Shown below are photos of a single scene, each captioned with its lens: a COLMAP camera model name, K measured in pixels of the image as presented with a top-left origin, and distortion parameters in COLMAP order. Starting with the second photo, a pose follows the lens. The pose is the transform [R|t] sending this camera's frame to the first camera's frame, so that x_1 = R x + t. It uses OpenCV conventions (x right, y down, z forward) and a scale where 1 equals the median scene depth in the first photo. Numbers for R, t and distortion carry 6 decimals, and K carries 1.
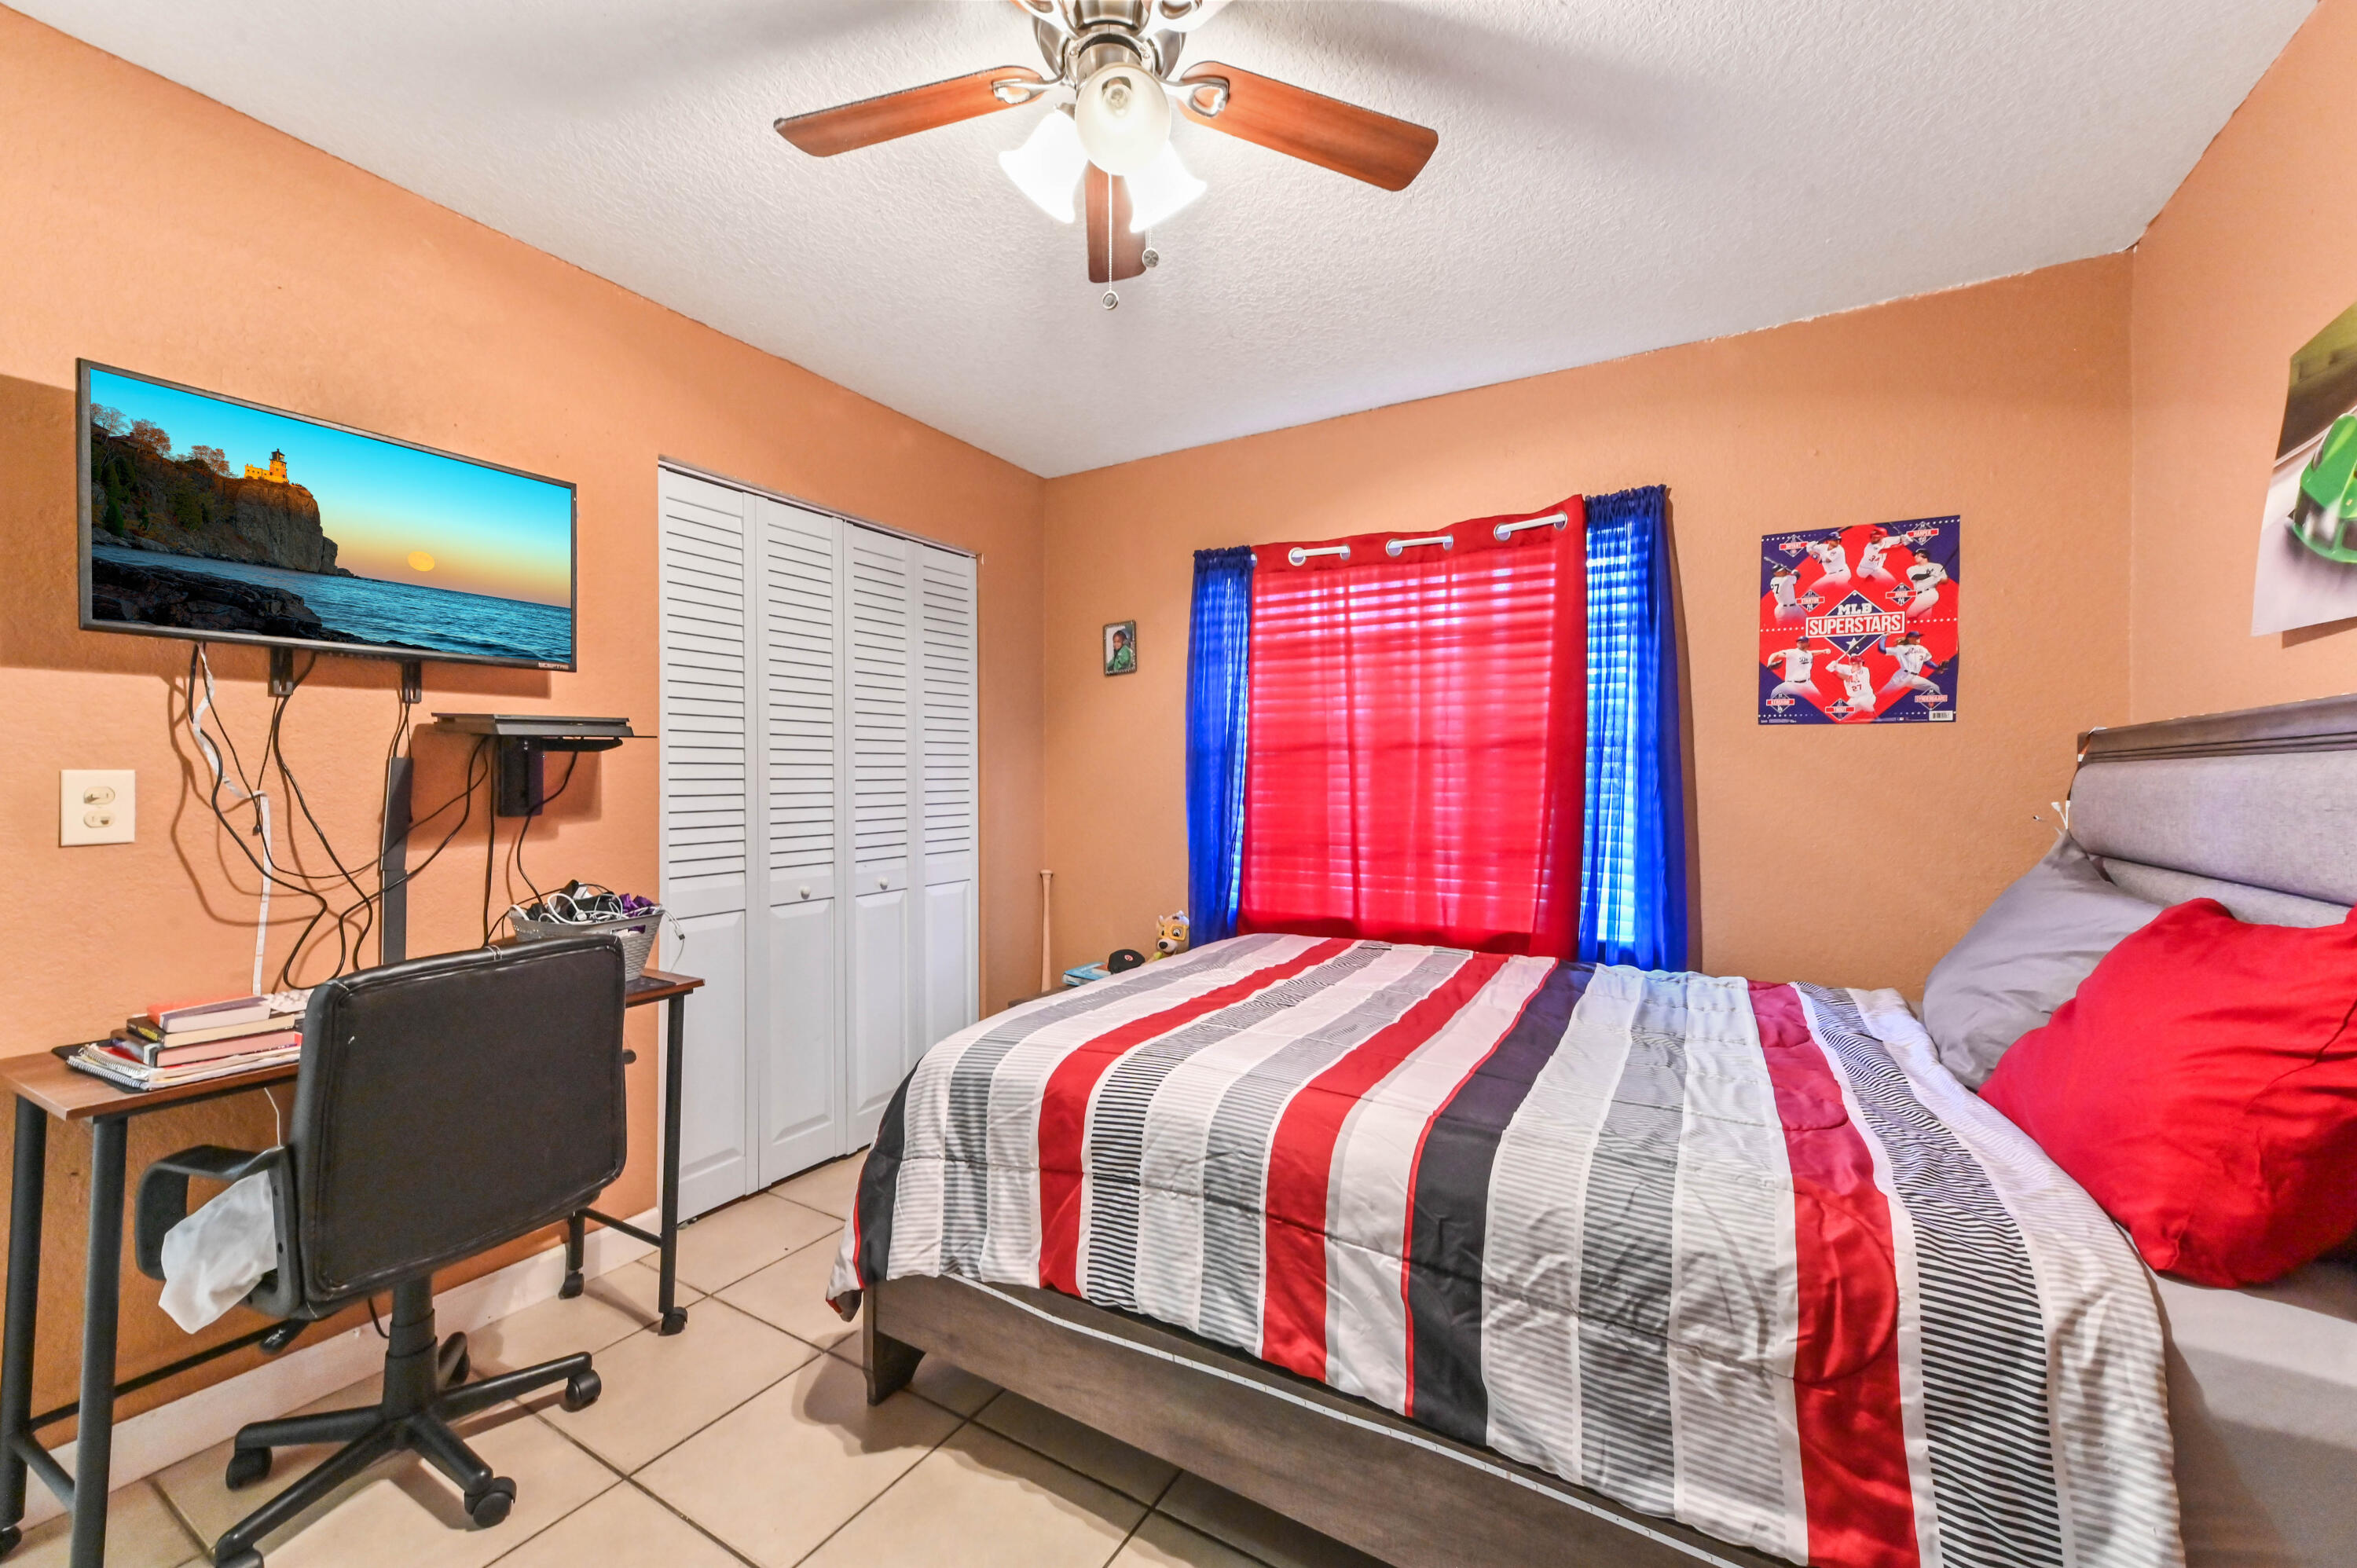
lens RADIAL K [[929.9, 0, 1217.6], [0, 929.9, 785.1], [0, 0, 1]] dist [0.014063, -0.000361]
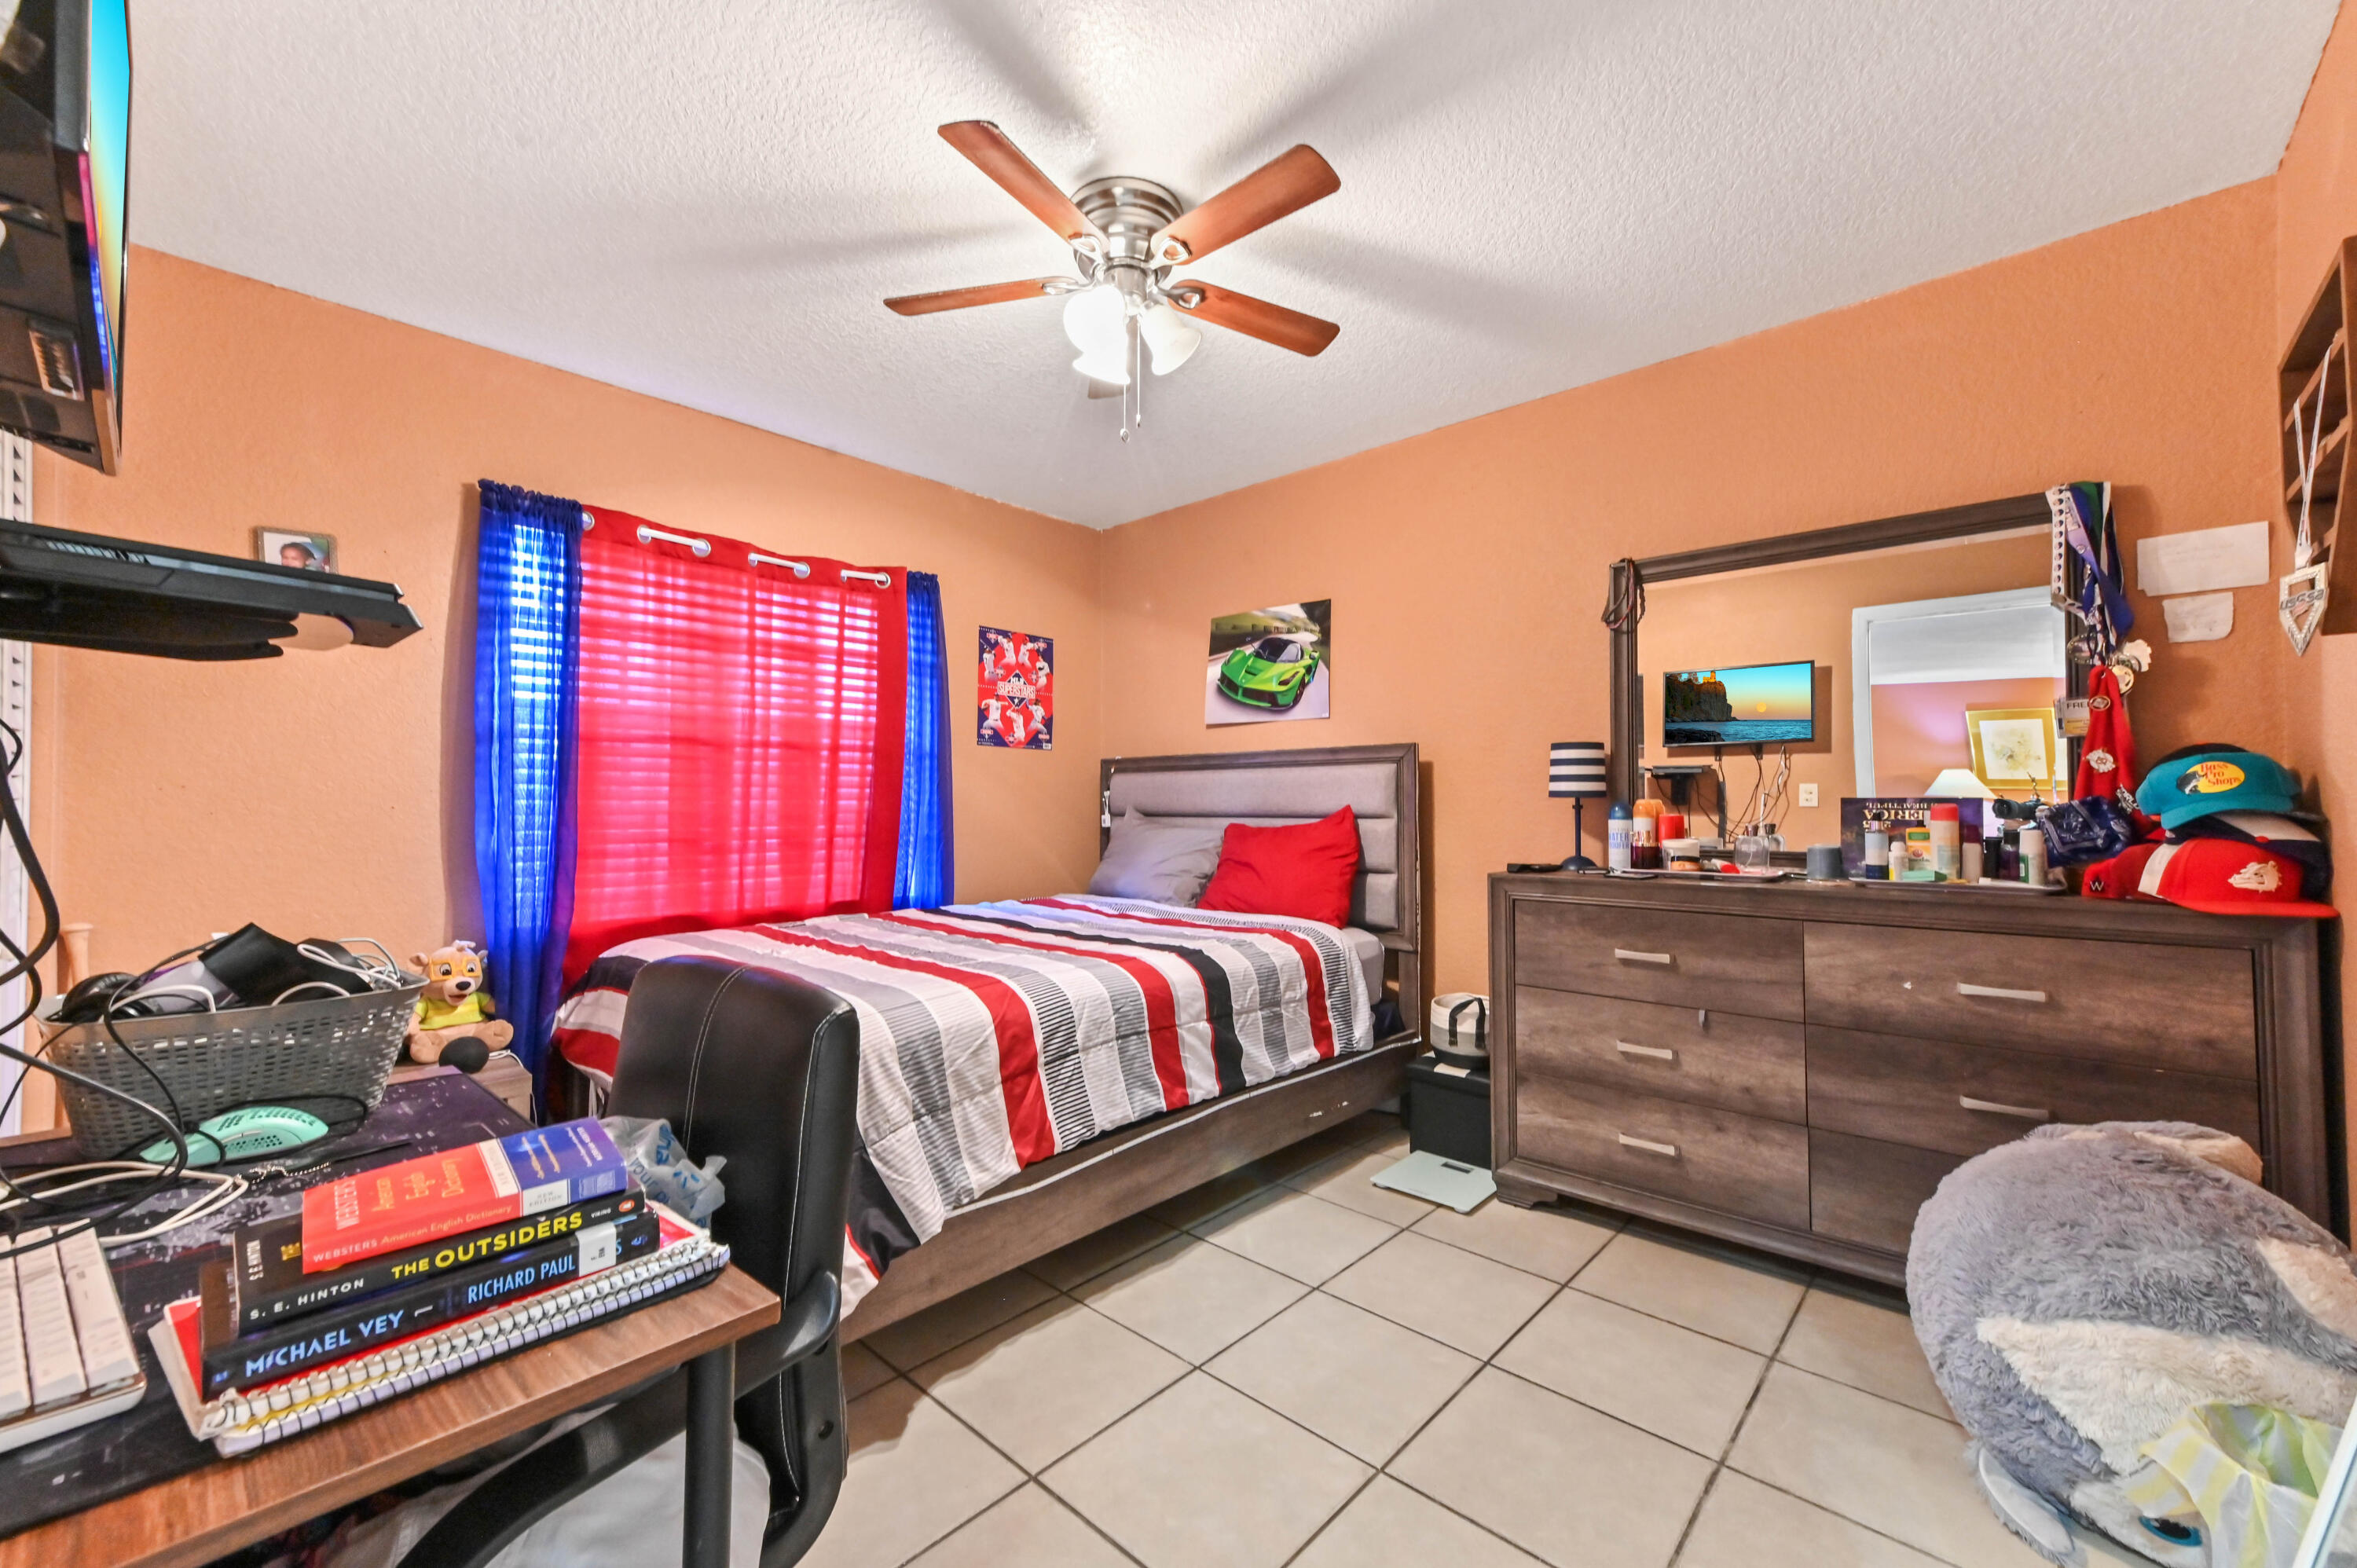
lens RADIAL K [[929.9, 0, 1175.8], [0, 929.9, 788.6], [0, 0, 1]] dist [0.014063, -0.000361]
pose [[0.214998, 0.012219, 0.976538, -0.916104], [0.007687, 0.999870, -0.014204, 0.034865], [-0.976584, 0.010561, 0.214877, 0.357280]]
